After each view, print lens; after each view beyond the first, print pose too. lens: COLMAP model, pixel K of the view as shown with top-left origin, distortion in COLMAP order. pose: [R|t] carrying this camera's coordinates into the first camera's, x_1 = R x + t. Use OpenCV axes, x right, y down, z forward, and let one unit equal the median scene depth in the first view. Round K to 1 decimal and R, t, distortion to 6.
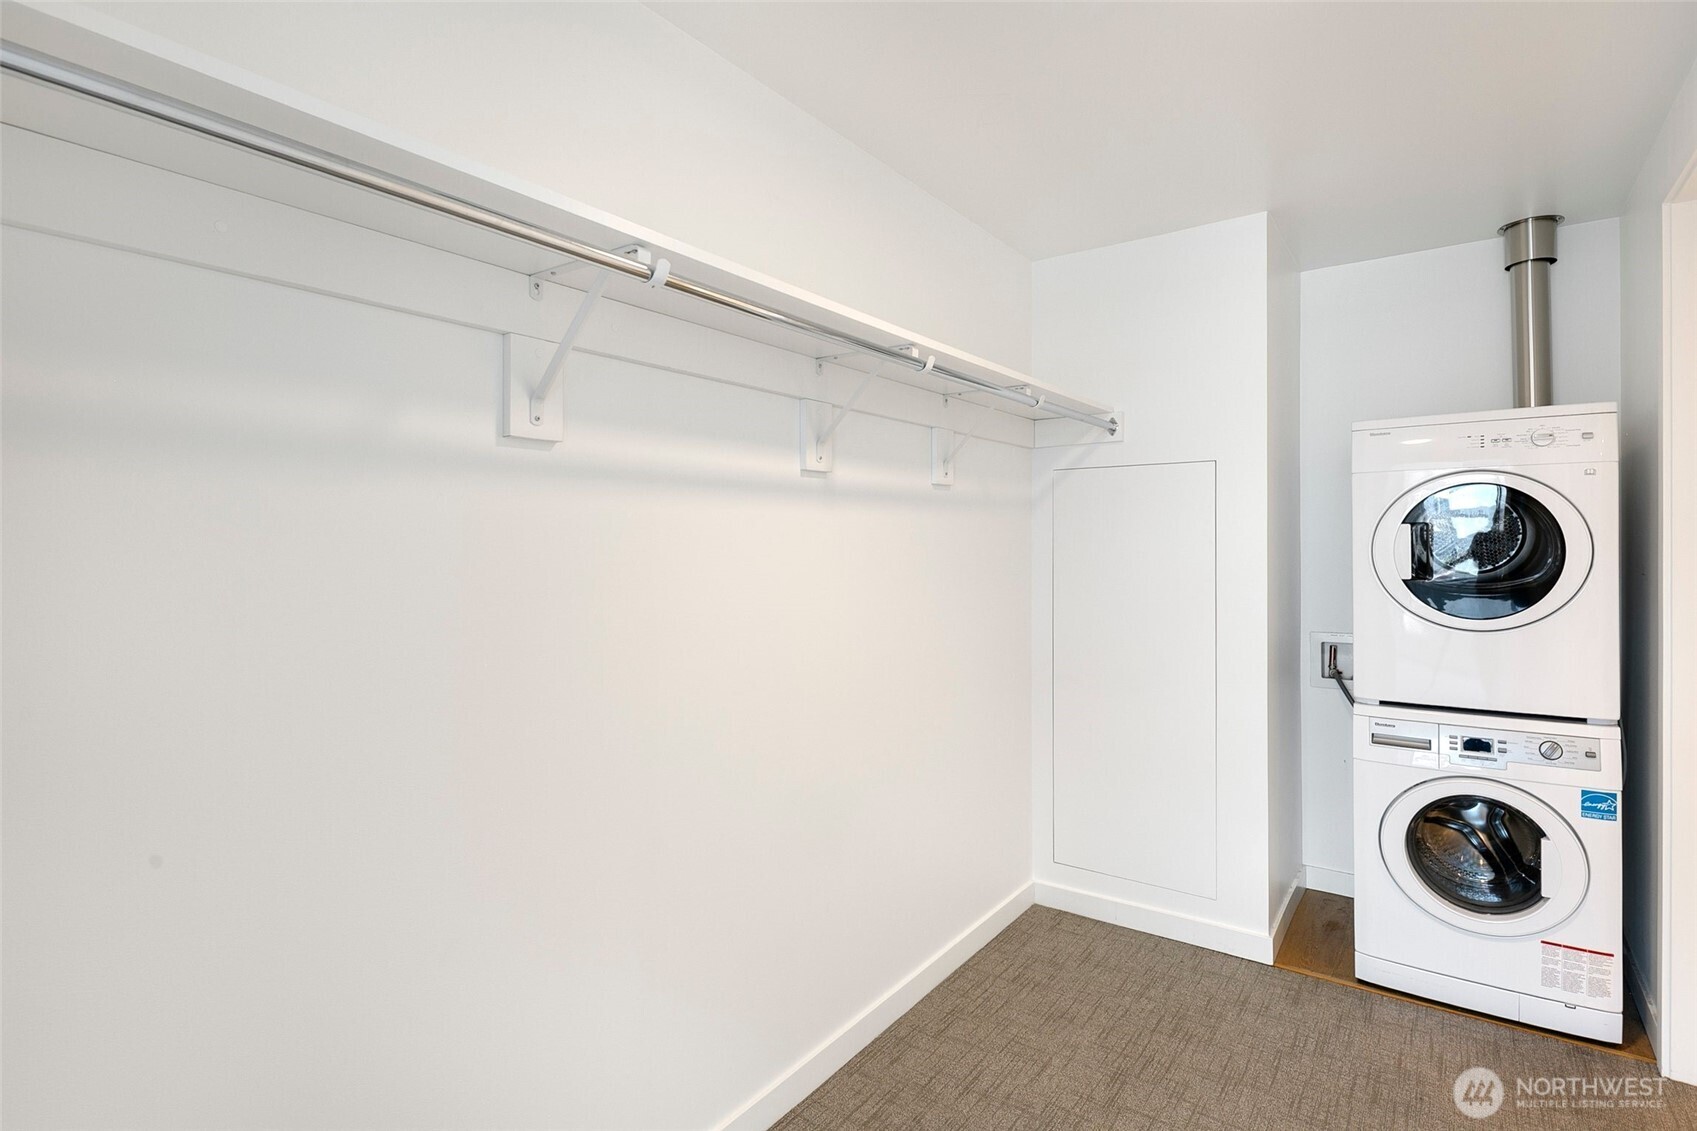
lens RADIAL K [[826.1, 0, 848.9], [0, 826.1, 552.9], [0, 0, 1]] dist [0.003510, -0.000721]
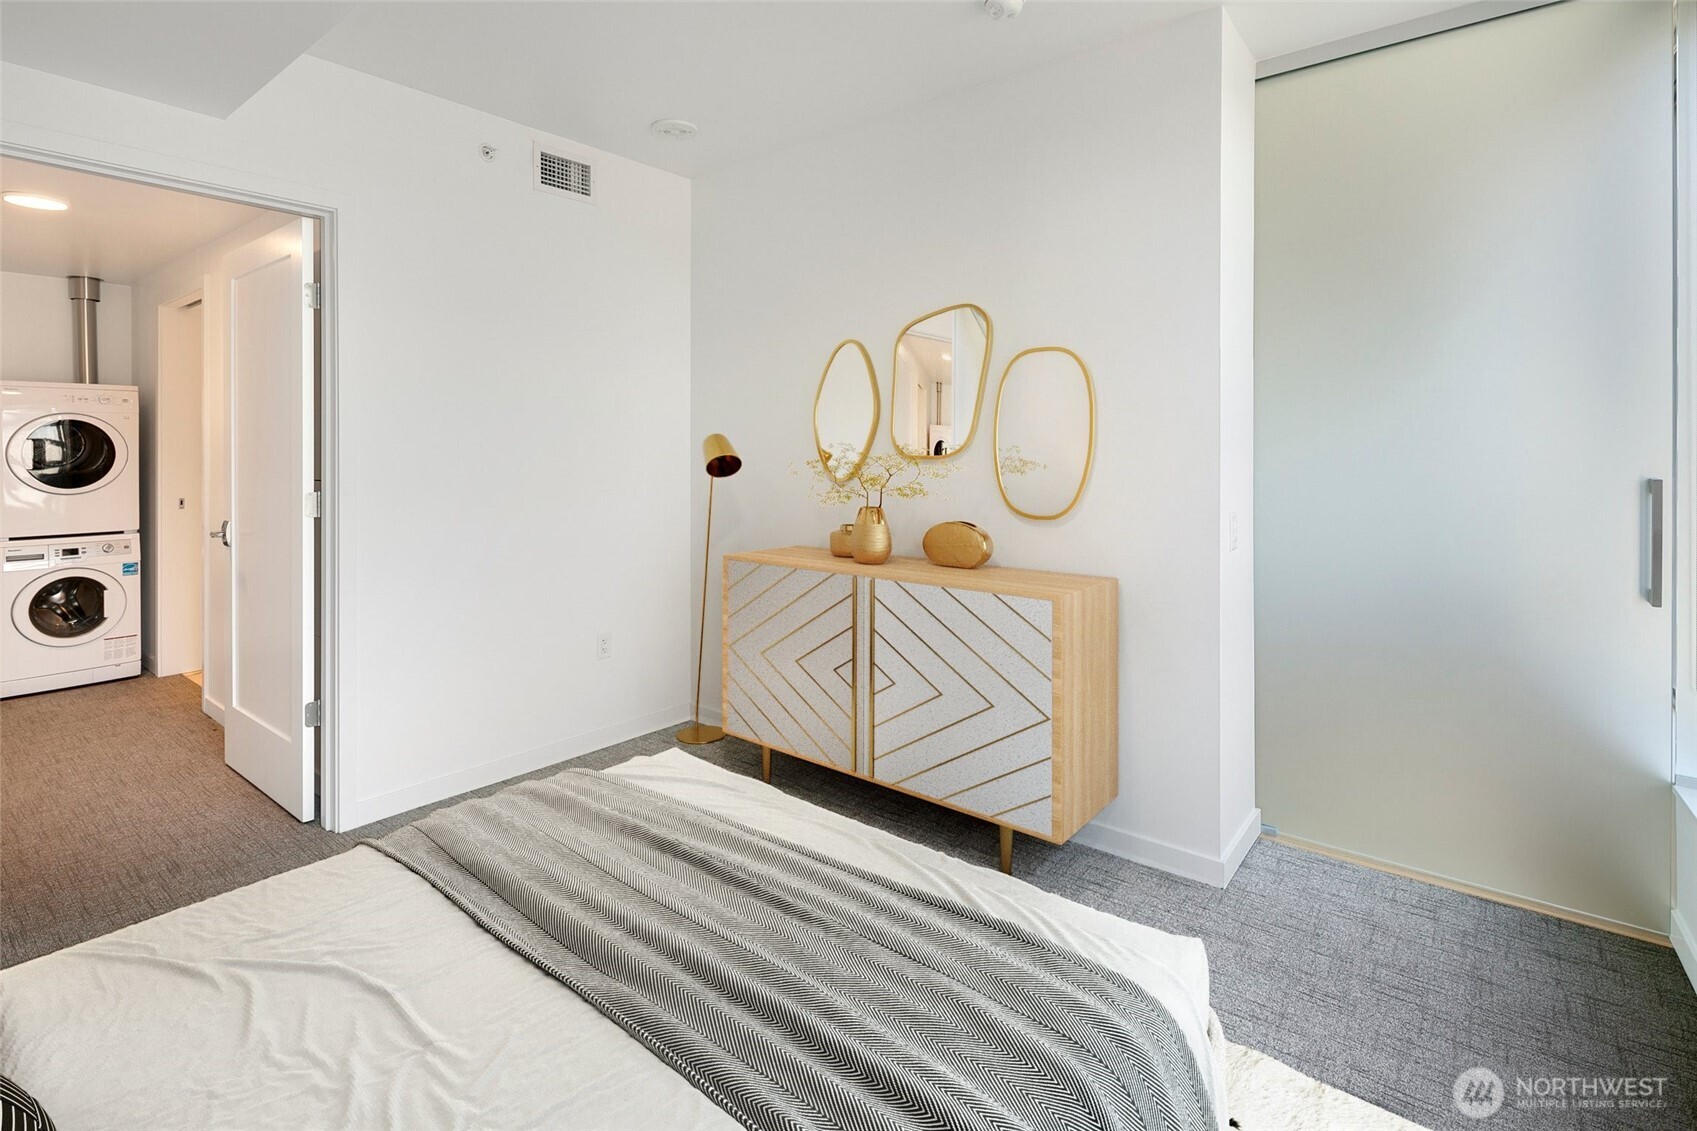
lens RADIAL K [[826.1, 0, 860.8], [0, 826.1, 445.0], [0, 0, 1]] dist [0.003510, -0.000721]
pose [[0.048293, 0.000723, 0.998833, -1.120102], [0.007073, 0.999974, -0.001066, -0.007008], [-0.998808, 0.007116, 0.048287, -0.977246]]
